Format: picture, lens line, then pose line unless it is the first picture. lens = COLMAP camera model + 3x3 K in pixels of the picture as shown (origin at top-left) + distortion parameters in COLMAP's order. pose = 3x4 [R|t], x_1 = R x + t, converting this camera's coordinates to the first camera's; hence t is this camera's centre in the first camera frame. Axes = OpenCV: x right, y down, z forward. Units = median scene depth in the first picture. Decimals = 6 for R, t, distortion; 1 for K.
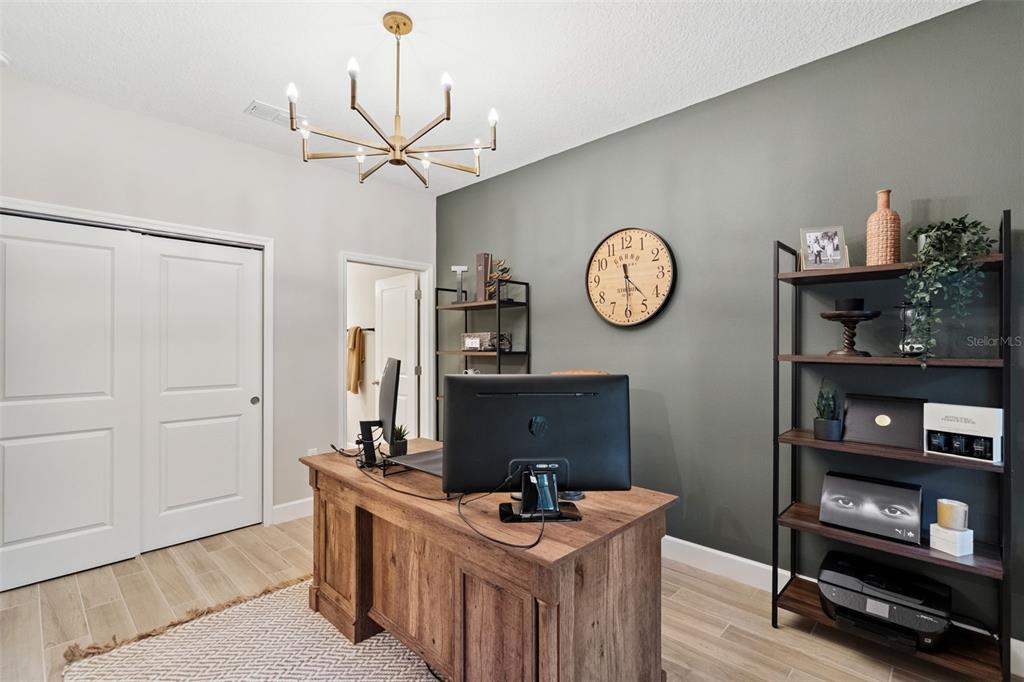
lens RADIAL K [[471.1, 0, 510.0], [0, 471.1, 340.5], [0, 0, 1]] dist [-0.013444, 0.002959]
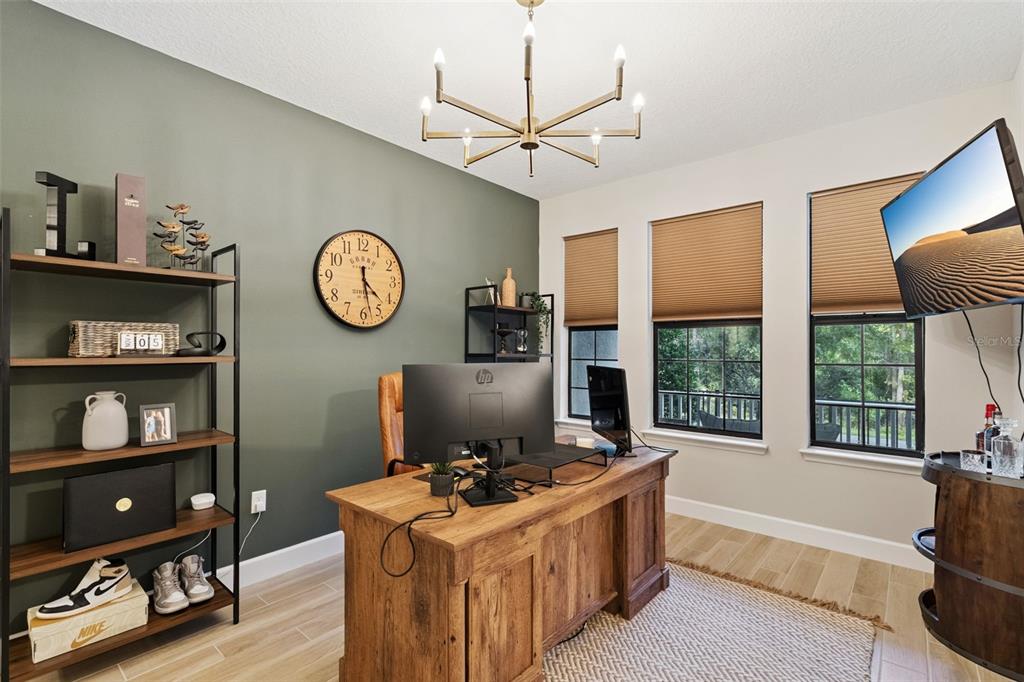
lens RADIAL K [[471.1, 0, 510.6], [0, 471.1, 347.6], [0, 0, 1]] dist [-0.013444, 0.002959]
pose [[-0.057541, 0.004357, 0.998334, -0.778024], [-0.013561, 0.999895, -0.005146, 0.012567], [-0.998251, -0.013834, -0.057476, 0.740768]]
